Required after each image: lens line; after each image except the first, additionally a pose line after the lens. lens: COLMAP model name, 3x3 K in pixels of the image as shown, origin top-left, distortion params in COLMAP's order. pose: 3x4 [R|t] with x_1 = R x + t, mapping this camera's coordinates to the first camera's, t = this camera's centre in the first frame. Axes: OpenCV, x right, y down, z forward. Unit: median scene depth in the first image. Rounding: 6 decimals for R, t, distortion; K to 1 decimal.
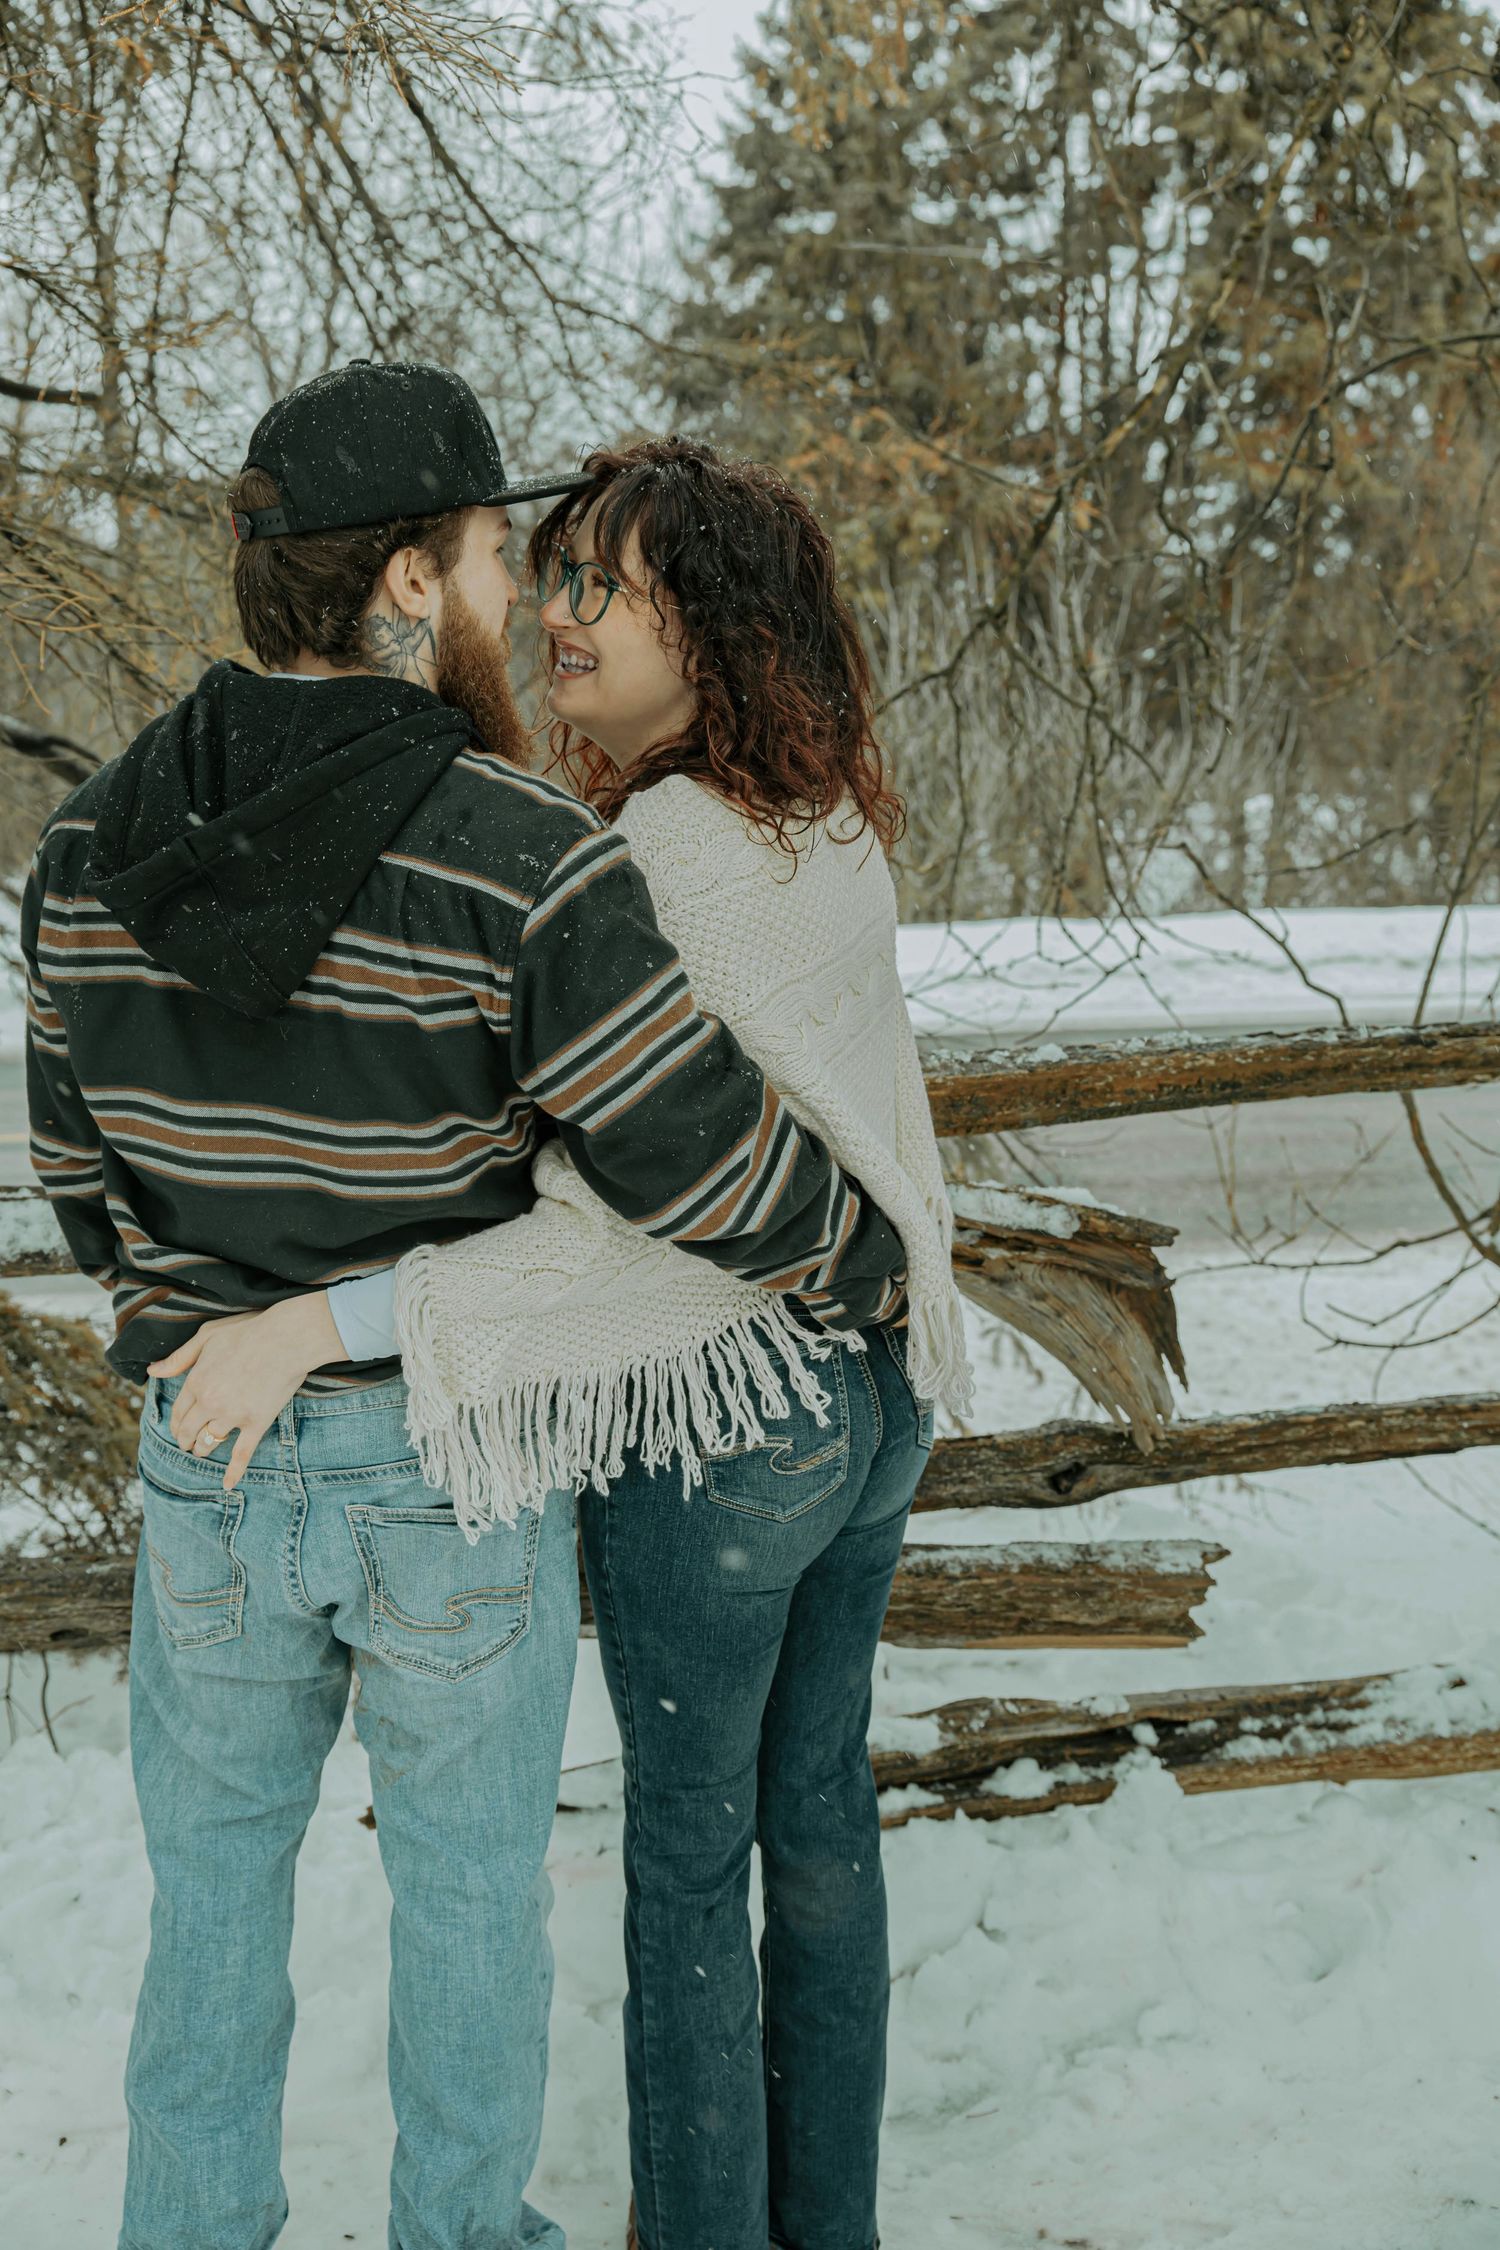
lens RADIAL K [[2268.8, 0, 753.3], [0, 2268.8, 1148.4], [0, 0, 1]] dist [0.007194, 0.009458]
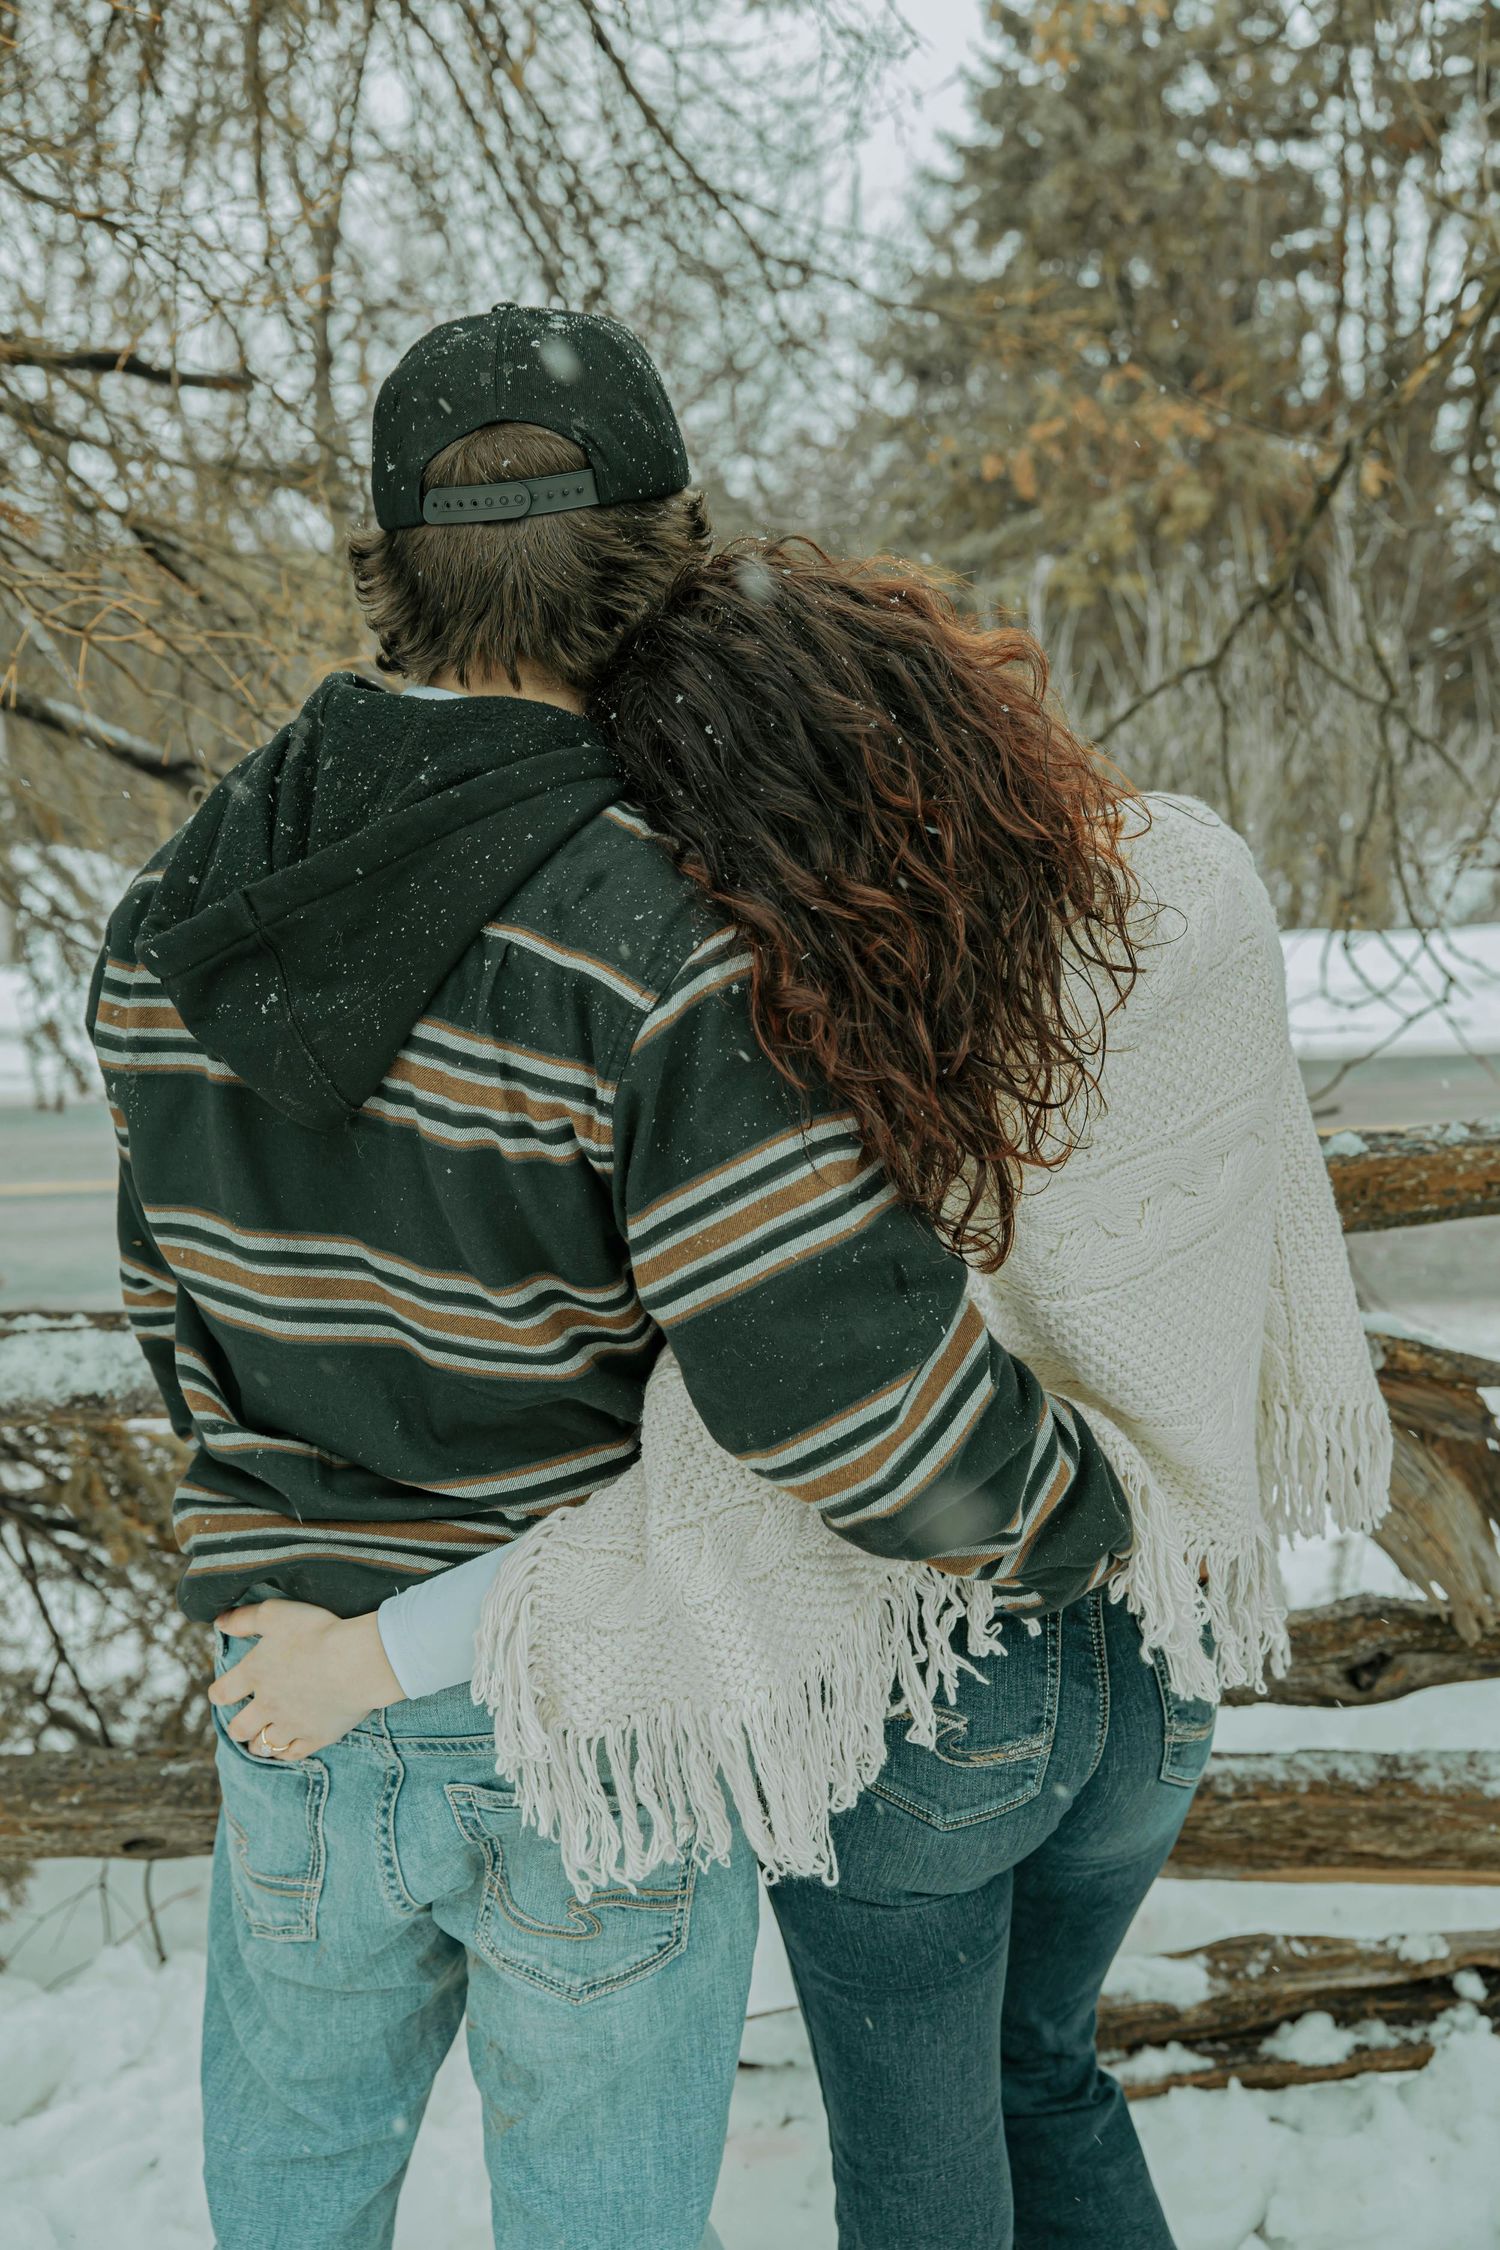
lens RADIAL K [[2398.5, 0, 750.0], [0, 2398.5, 1125.0], [0, 0, 1]] dist [0.015506, 0.020925]
pose [[0.994363, -0.001538, -0.106019, 0.011296], [-0.000490, 0.999818, -0.019097, -0.028539], [0.106029, 0.019041, 0.994181, 0.126354]]
